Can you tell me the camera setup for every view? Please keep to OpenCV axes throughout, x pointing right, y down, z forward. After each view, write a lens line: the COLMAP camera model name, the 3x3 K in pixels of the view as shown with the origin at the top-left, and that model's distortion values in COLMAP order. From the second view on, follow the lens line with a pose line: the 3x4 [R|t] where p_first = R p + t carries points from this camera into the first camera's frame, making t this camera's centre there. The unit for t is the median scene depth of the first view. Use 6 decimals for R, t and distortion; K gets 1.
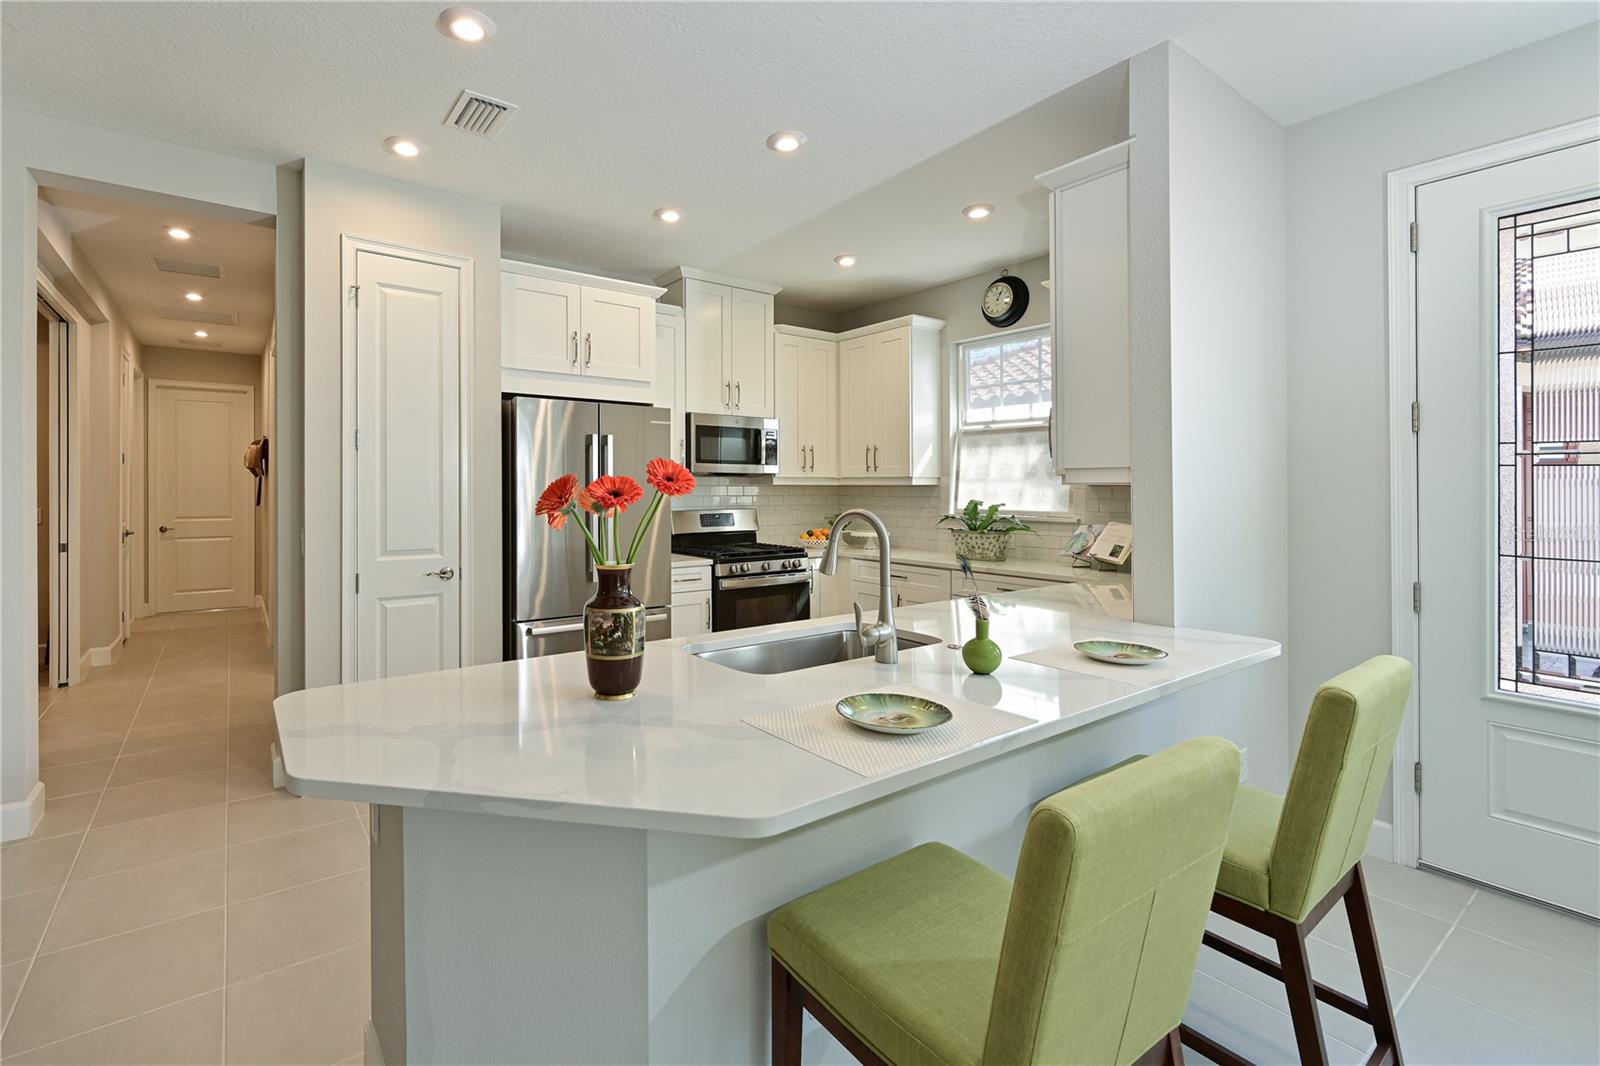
lens RADIAL K [[702.8, 0, 710.4], [0, 702.8, 494.8], [0, 0, 1]] dist [-0.002255, -0.000209]
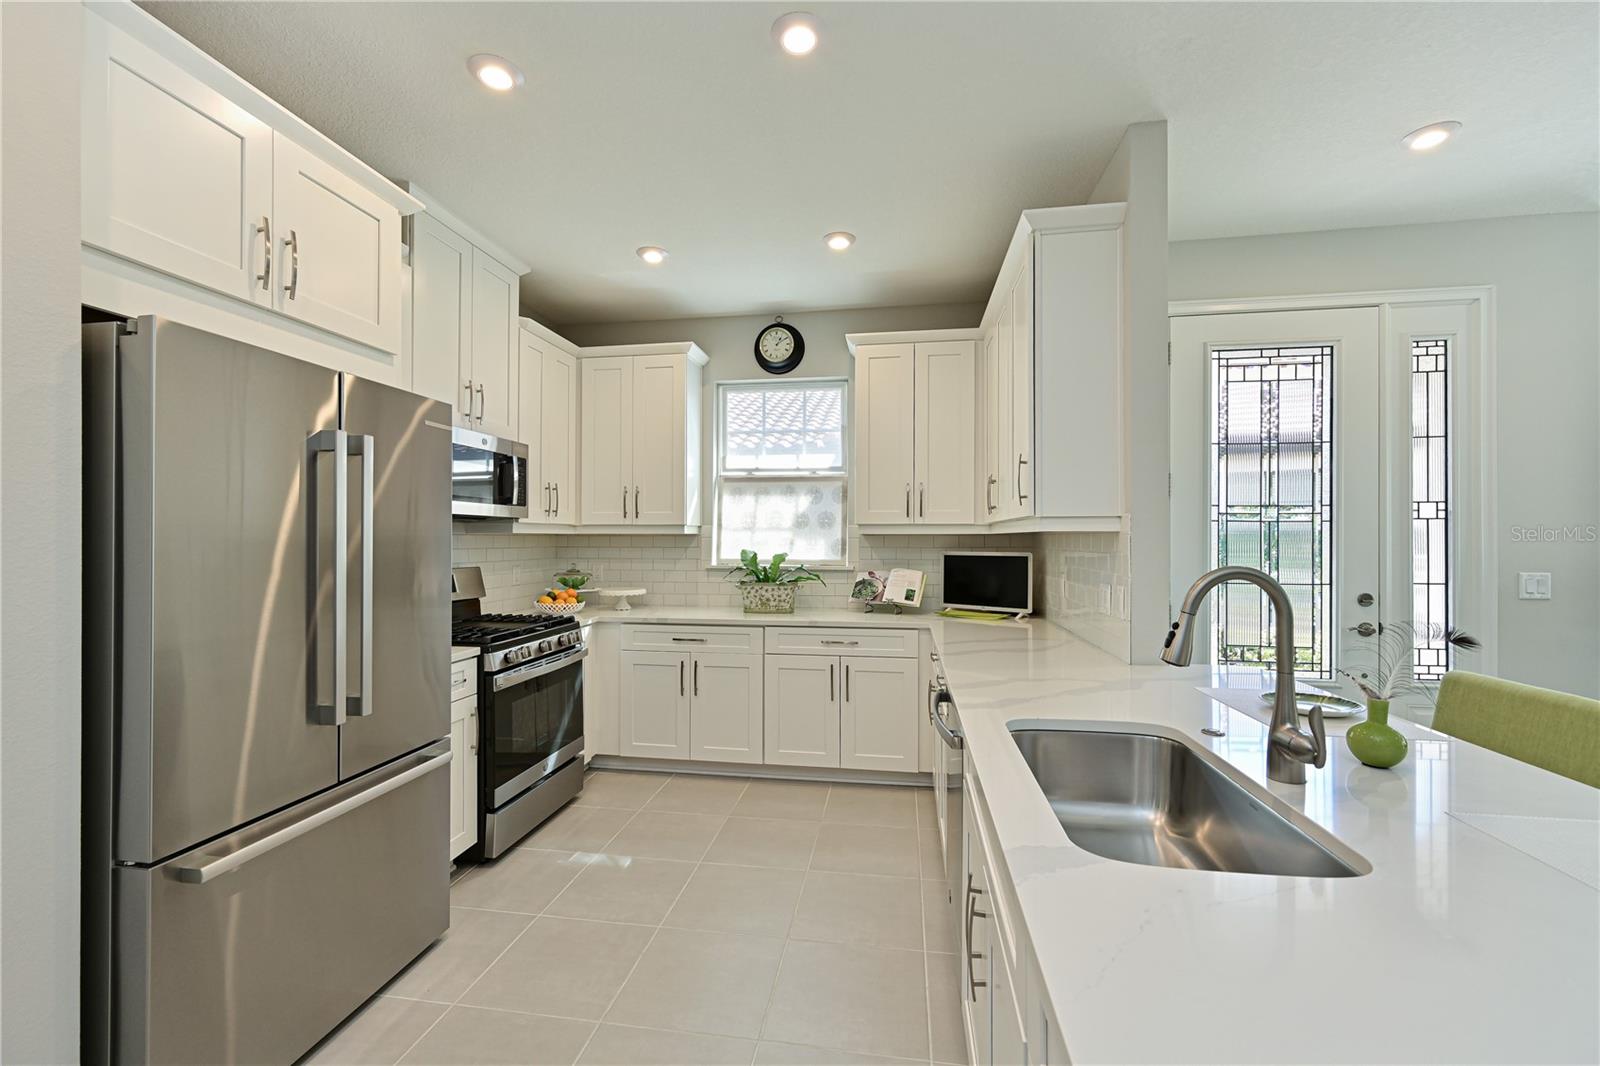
lens RADIAL K [[639.5, 0, 797.7], [0, 639.5, 539.7], [0, 0, 1]] dist [-0.003216, 0.000407]
pose [[0.689414, -0.004361, 0.724354, -0.208568], [0.008091, 0.999966, -0.001680, -0.004288], [-0.724322, 0.007019, 0.689426, 0.350504]]
